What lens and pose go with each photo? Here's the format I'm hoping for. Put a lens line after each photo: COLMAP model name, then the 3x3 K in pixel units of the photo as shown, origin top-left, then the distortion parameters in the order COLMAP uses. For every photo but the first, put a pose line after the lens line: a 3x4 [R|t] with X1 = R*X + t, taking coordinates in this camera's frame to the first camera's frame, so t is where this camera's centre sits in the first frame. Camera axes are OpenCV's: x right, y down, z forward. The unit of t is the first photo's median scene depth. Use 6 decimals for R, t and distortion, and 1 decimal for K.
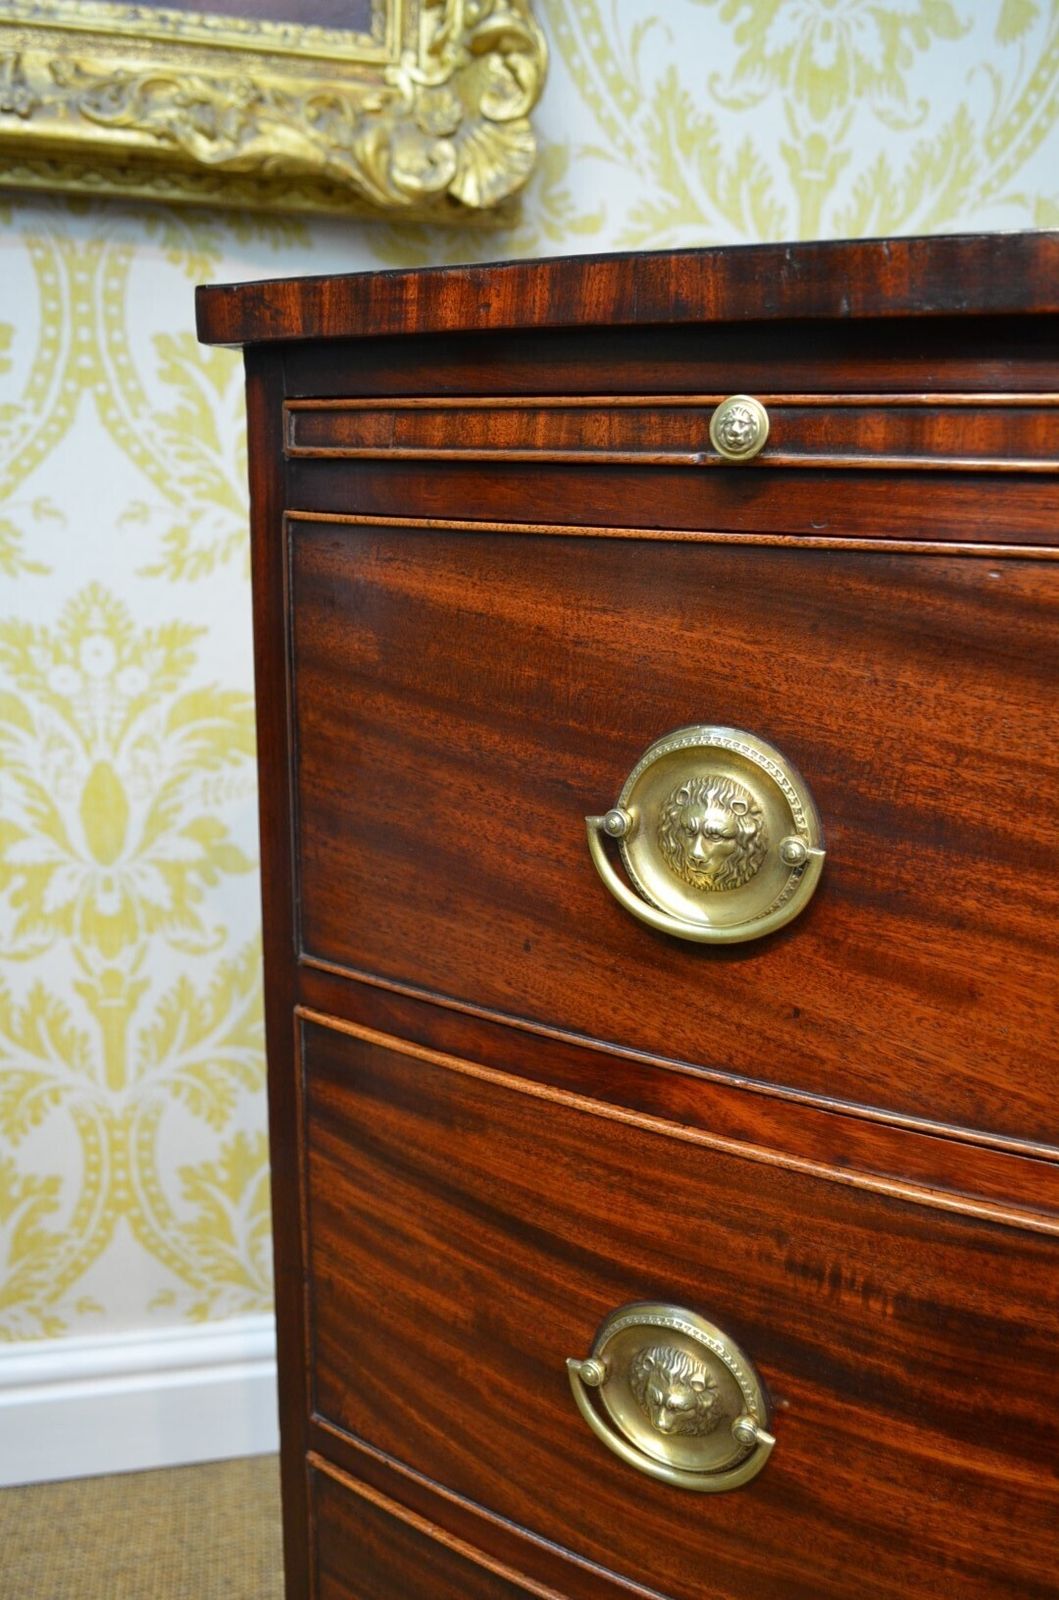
lens RADIAL K [[1216.3, 0, 522.5], [0, 1216.3, 808.0], [0, 0, 1]] dist [-0.006945, -0.000906]
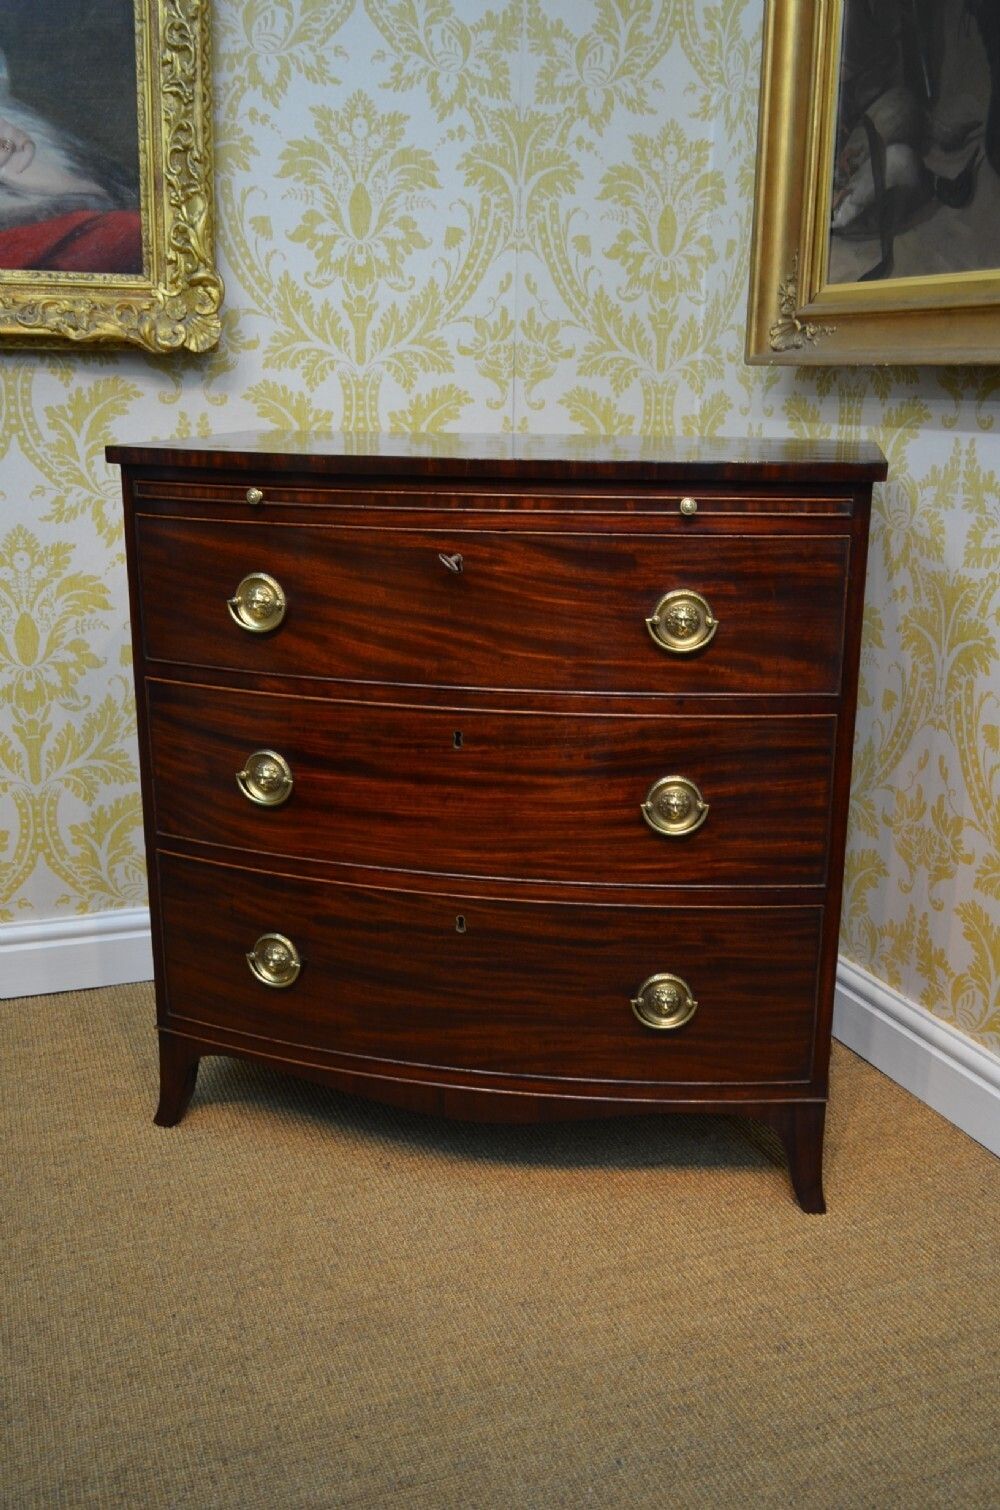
lens RADIAL K [[1460.4, 0, 496.9], [0, 1460.4, 761.1], [0, 0, 1]] dist [-0.013193, 0.007053]
pose [[0.989447, -0.058863, 0.132401, 0.099643], [0.057262, 0.998233, 0.015866, 0.222605], [-0.133101, -0.008117, 0.991069, -1.572783]]
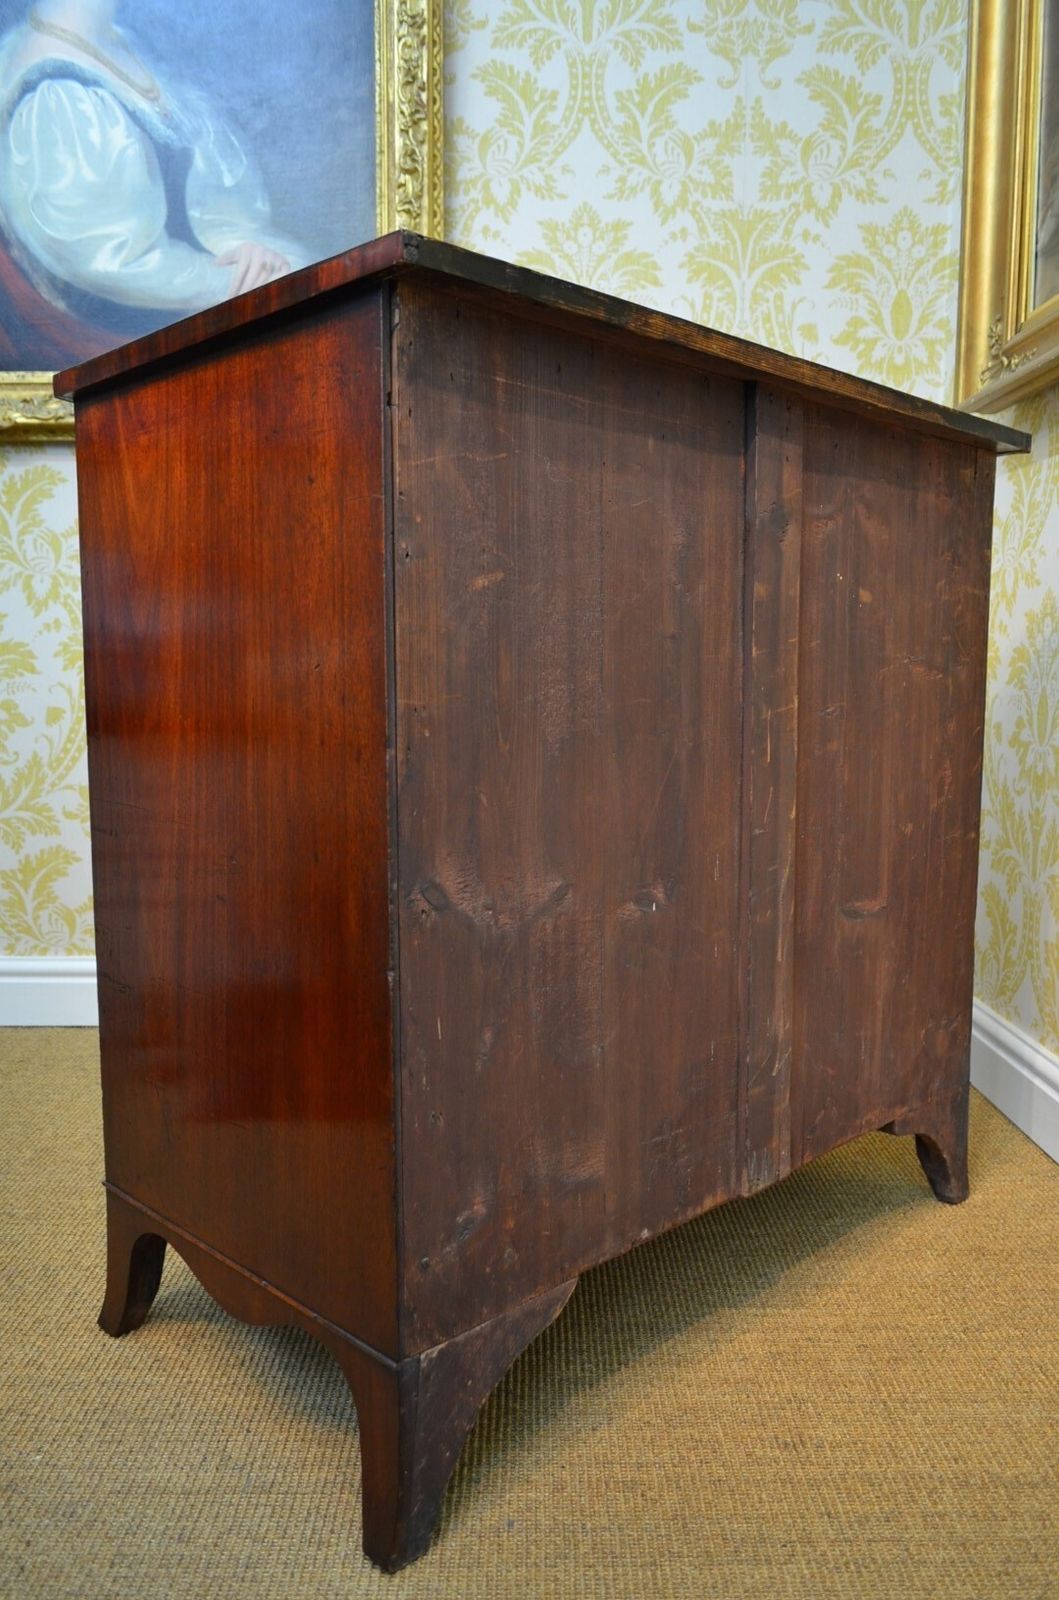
lens RADIAL K [[1237.2, 0, 524.9], [0, 1237.2, 811.8], [0, 0, 1]] dist [-0.010519, 0.003924]
pose [[0.977002, -0.011698, -0.212911, 0.634190], [-0.016873, 0.991122, -0.131880, 0.534541], [0.212563, 0.132439, 0.968131, -1.159556]]
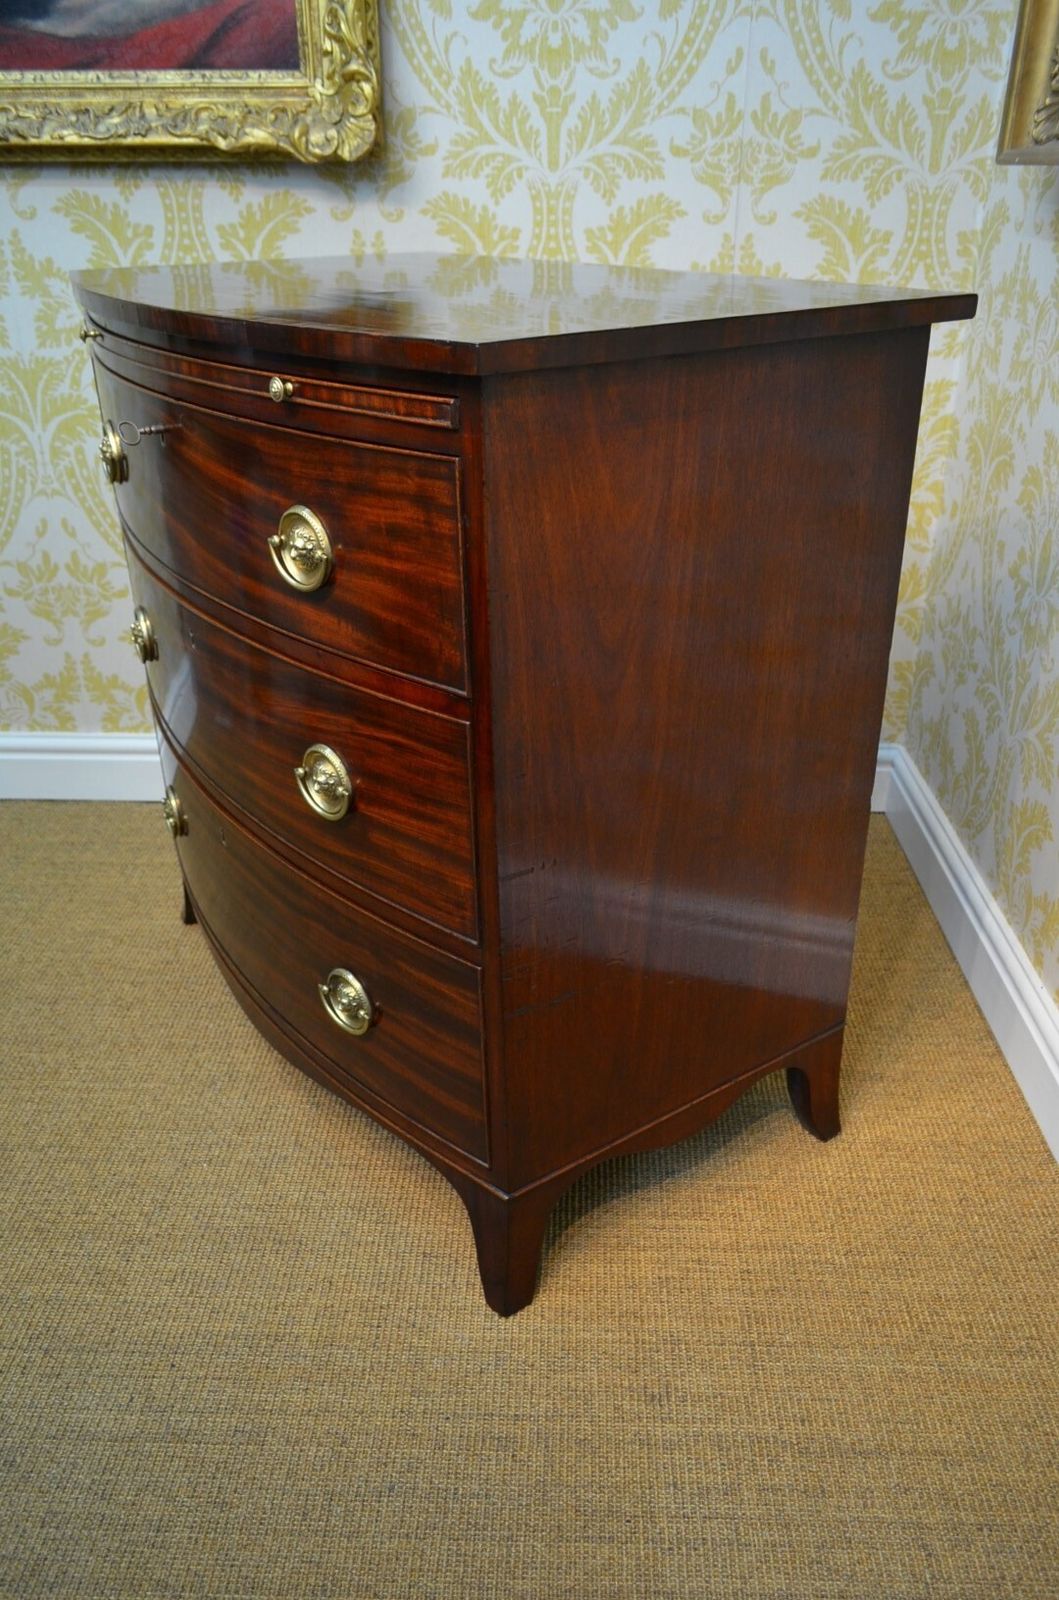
lens RADIAL K [[1237.2, 0, 524.9], [0, 1237.2, 811.8], [0, 0, 1]] dist [-0.010519, 0.003924]
pose [[0.968691, 0.078138, -0.235652, 0.744901], [-0.023057, 0.973393, 0.227977, 0.084474], [0.247196, -0.215406, 0.944719, -1.021997]]
